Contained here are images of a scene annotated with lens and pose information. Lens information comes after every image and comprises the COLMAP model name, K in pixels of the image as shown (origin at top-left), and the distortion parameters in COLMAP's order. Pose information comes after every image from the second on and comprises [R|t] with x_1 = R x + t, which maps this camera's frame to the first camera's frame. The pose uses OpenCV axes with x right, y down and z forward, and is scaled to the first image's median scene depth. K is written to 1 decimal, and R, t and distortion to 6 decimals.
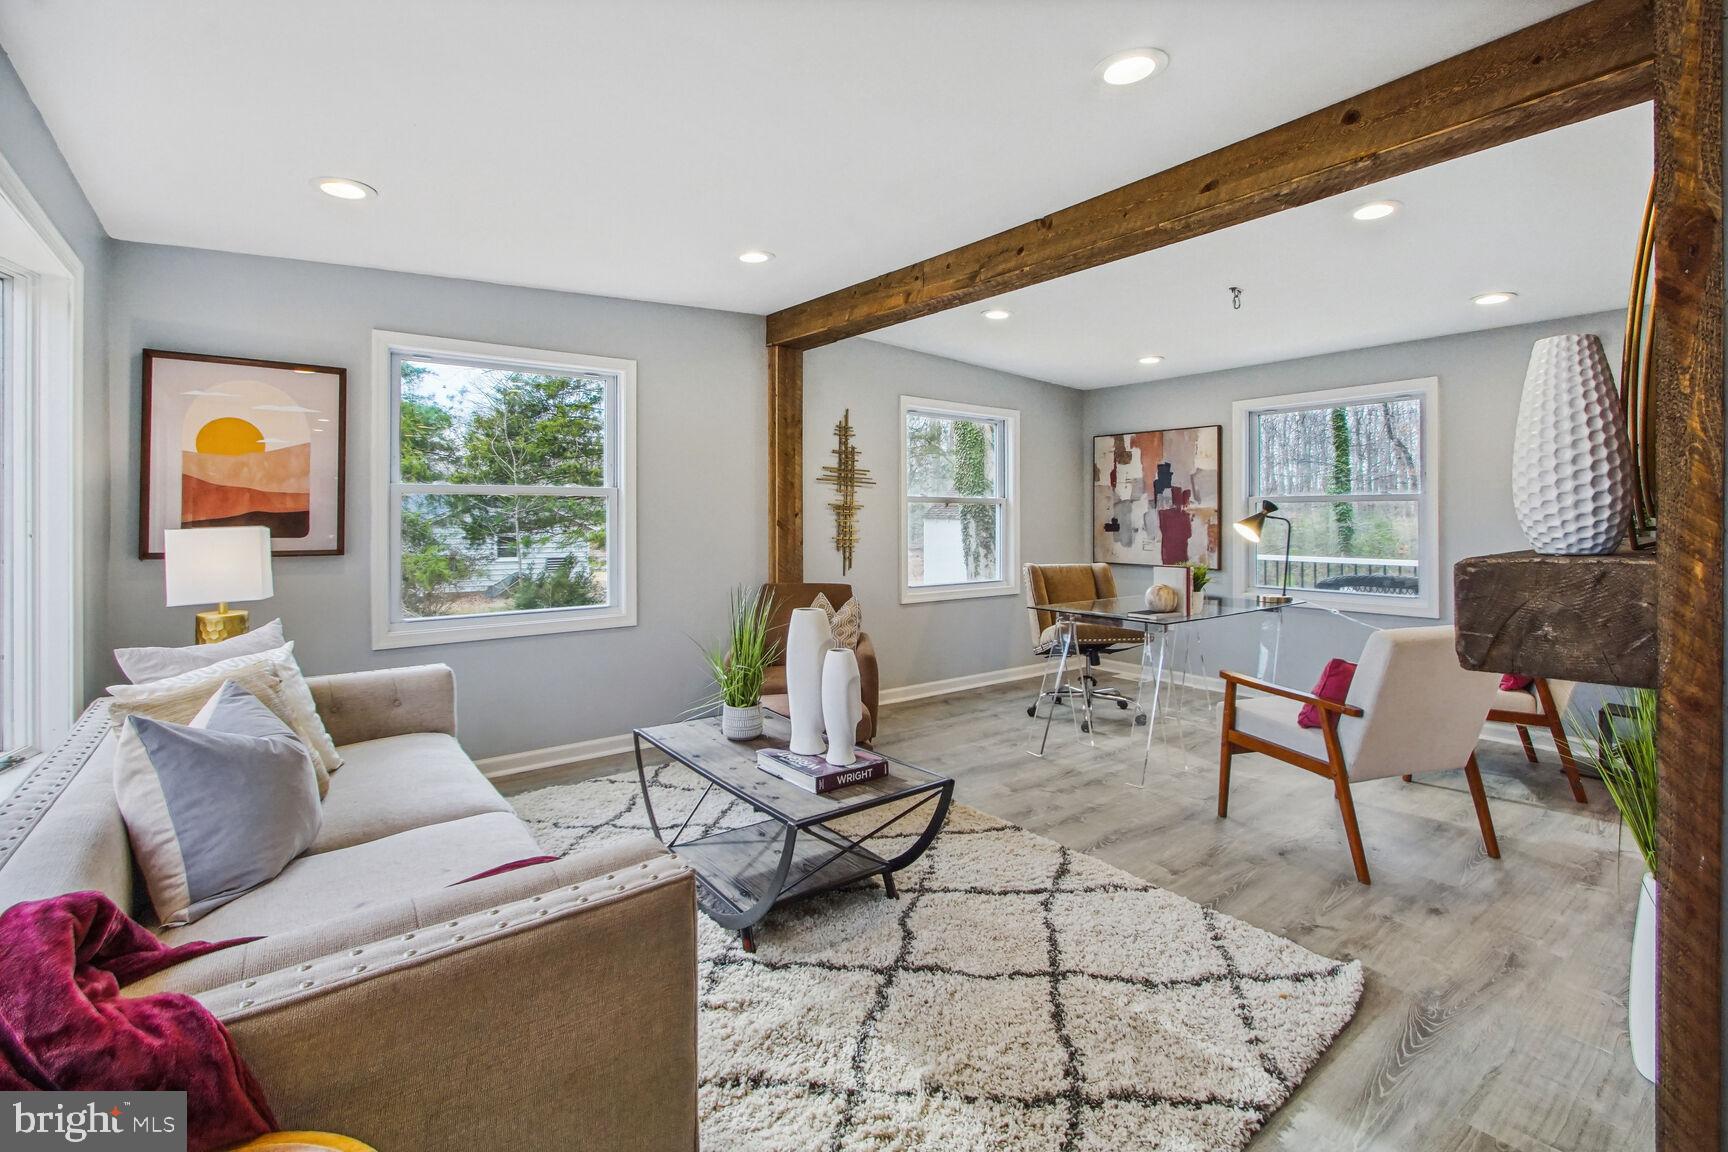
lens RADIAL K [[790.3, 0, 829.8], [0, 790.3, 518.3], [0, 0, 1]] dist [-0.010212, -0.002197]
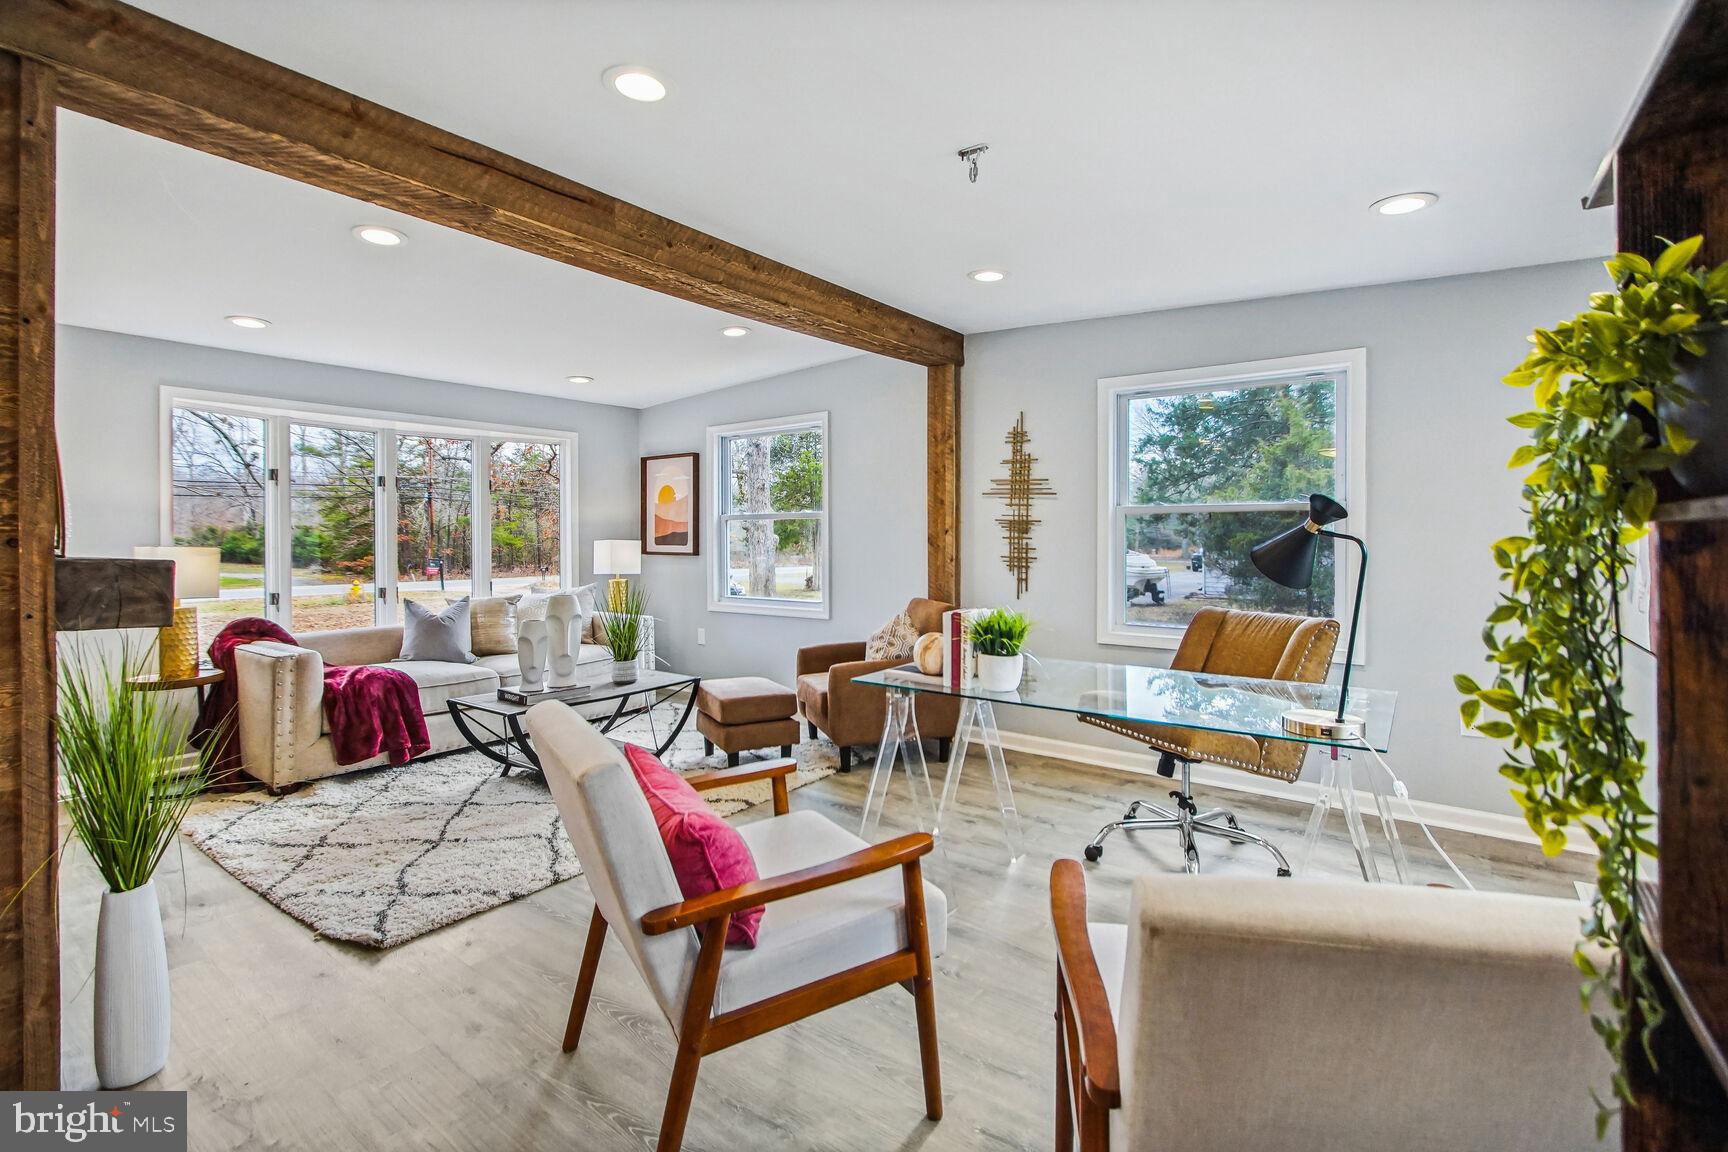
lens RADIAL K [[790.3, 0, 851.9], [0, 790.3, 537.8], [0, 0, 1]] dist [-0.010212, -0.002197]
pose [[0.271773, 0.002849, -0.962357, 0.738557], [0.000475, 0.999995, 0.003095, 0.000068], [0.962361, -0.001298, 0.271770, 0.517249]]
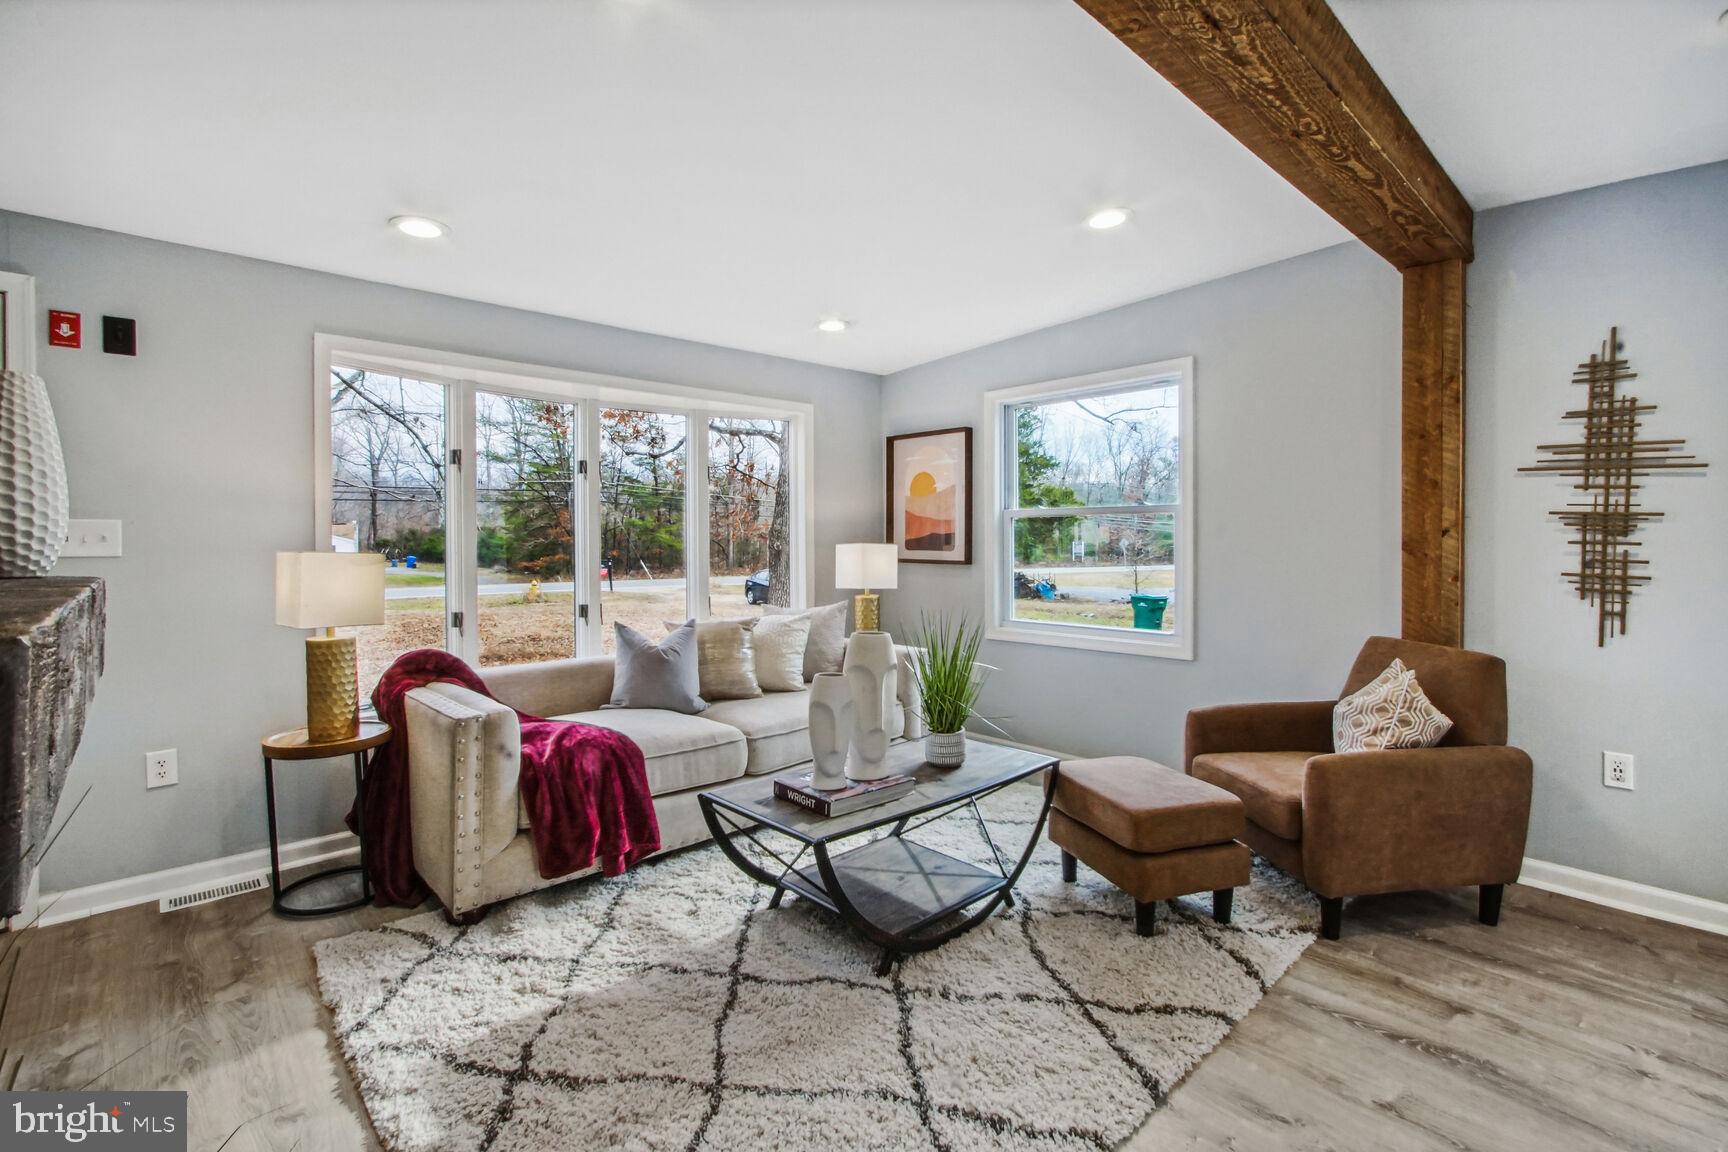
lens RADIAL K [[790.3, 0, 861.4], [0, 790.3, 544.5], [0, 0, 1]] dist [-0.010212, -0.002197]
pose [[0.108085, 0.008905, -0.994102, 0.430560], [-0.000641, 0.999960, 0.008888, -0.000030], [0.994141, -0.000324, 0.108086, 0.407161]]
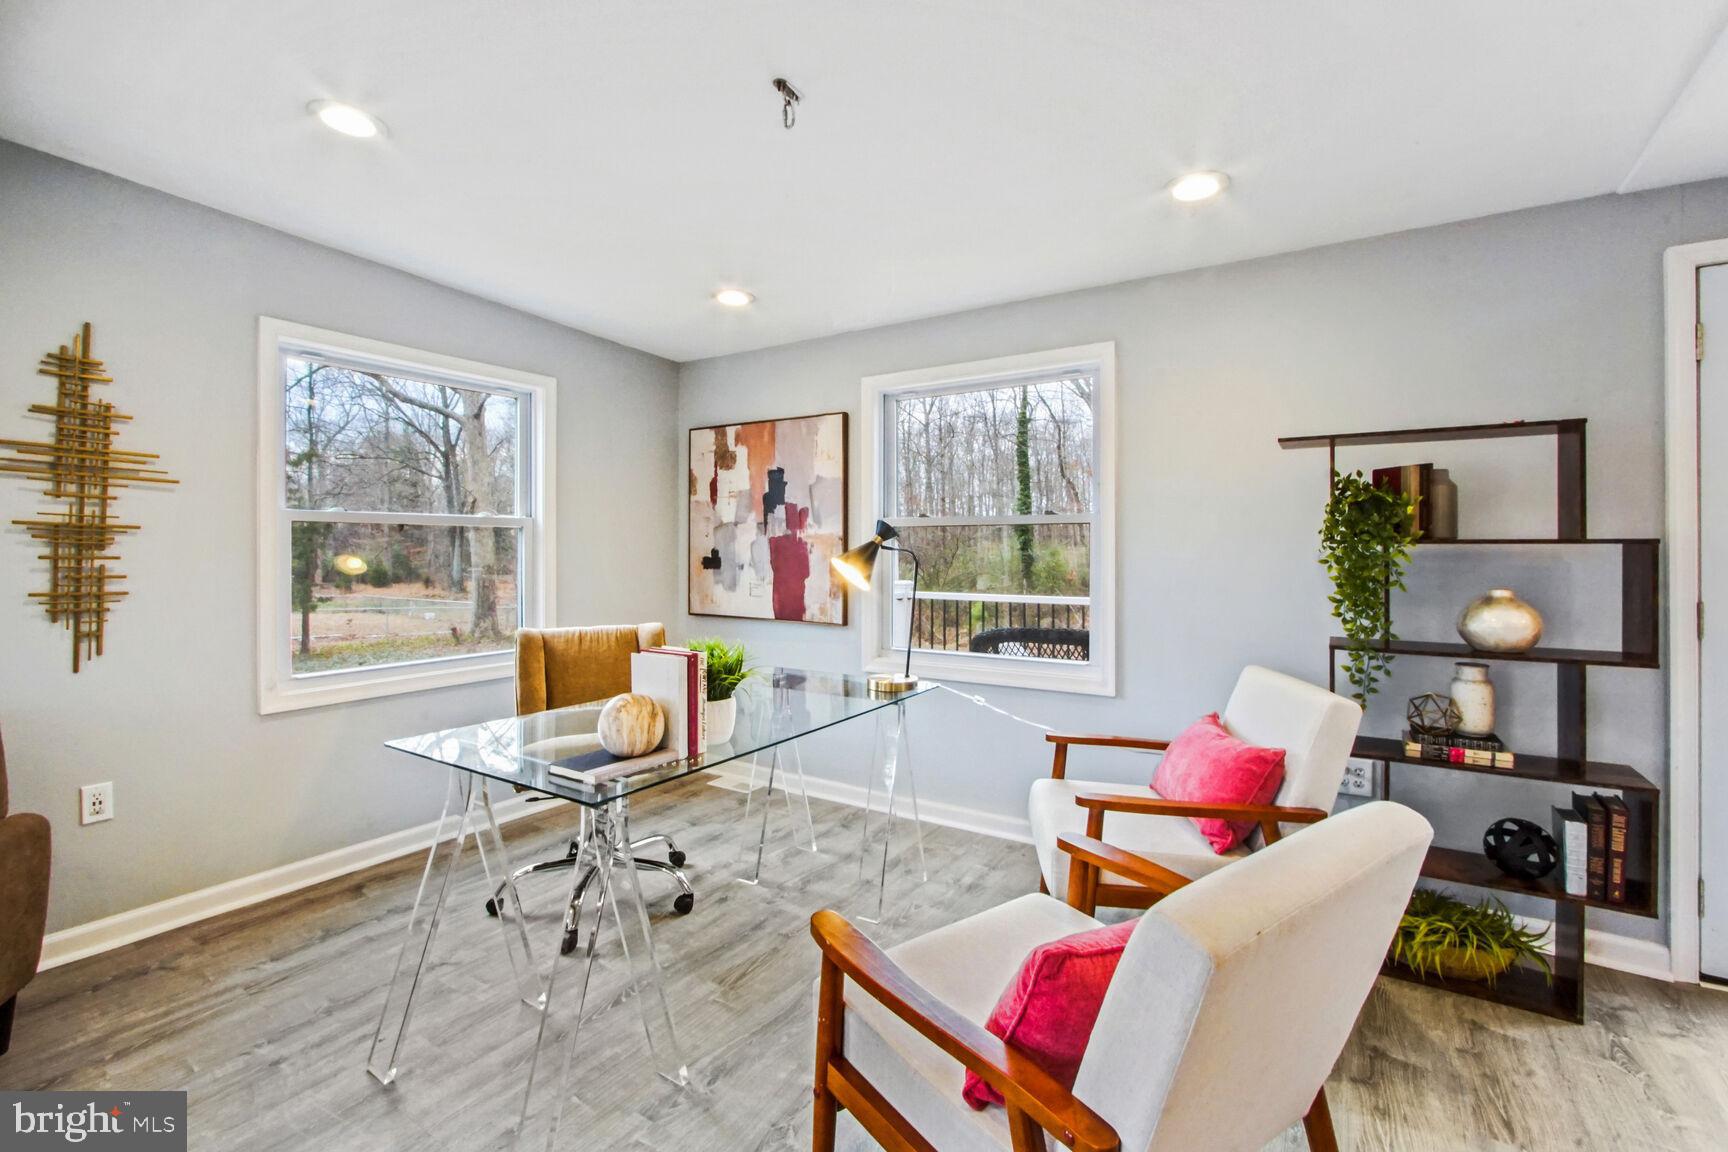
lens RADIAL K [[790.3, 0, 841.4], [0, 790.3, 547.6], [0, 0, 1]] dist [-0.010212, -0.002197]
pose [[0.940812, -0.002711, 0.338918, 0.261435], [0.002795, 0.999996, 0.000241, -0.001489], [-0.338917, 0.000721, 0.940816, 0.360842]]
